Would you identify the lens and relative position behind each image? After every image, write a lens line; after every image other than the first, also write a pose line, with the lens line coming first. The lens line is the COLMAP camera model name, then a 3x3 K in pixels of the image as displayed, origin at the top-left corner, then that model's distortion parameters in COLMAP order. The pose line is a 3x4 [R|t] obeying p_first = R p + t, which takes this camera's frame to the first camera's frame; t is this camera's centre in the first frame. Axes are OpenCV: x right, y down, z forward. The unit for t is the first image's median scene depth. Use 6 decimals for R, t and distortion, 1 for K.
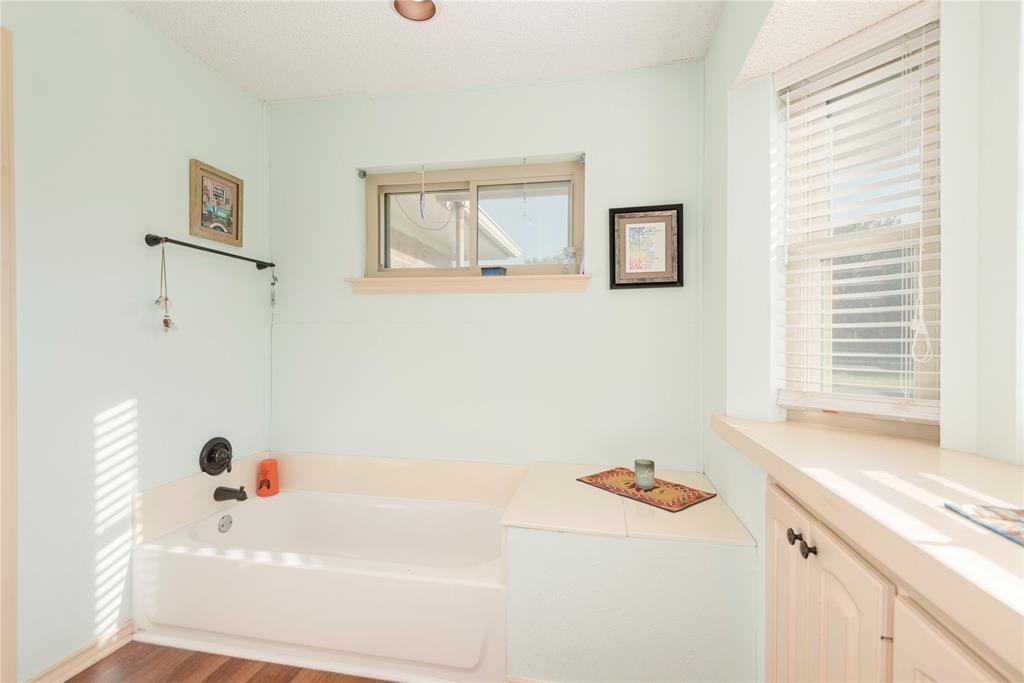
lens RADIAL K [[465.3, 0, 511.8], [0, 465.3, 344.7], [0, 0, 1]] dist [0.016994, -0.000447]
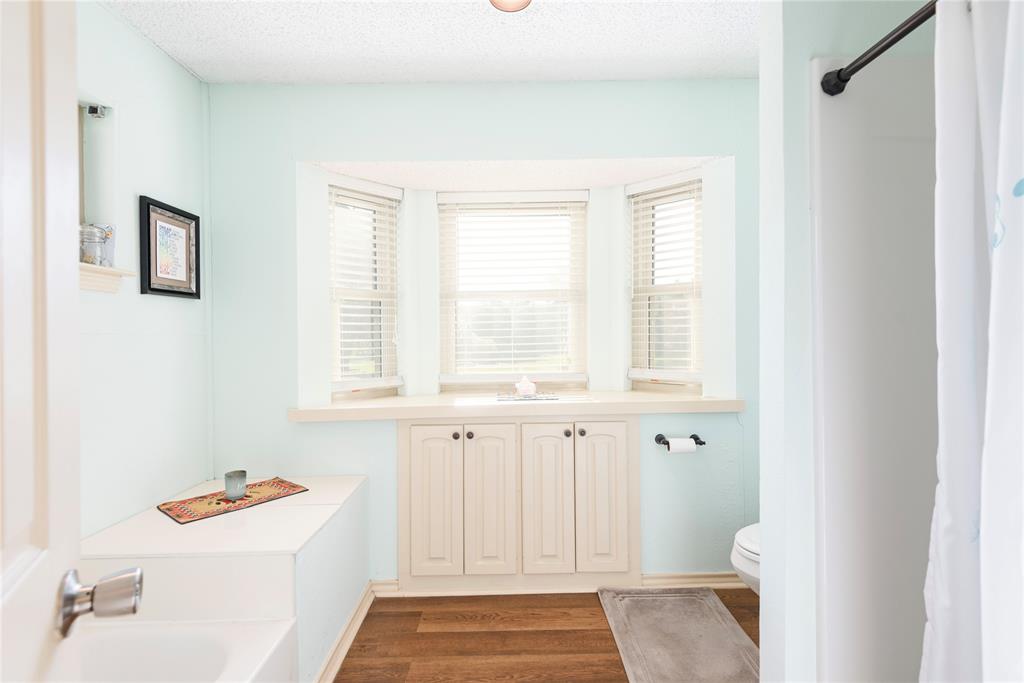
lens RADIAL K [[465.3, 0, 510.7], [0, 465.3, 338.3], [0, 0, 1]] dist [0.016994, -0.000447]
pose [[-0.210282, 0.001223, 0.977640, -0.747371], [0.022772, 0.999734, 0.003647, -0.028590], [-0.977375, 0.023030, -0.210254, 0.553082]]
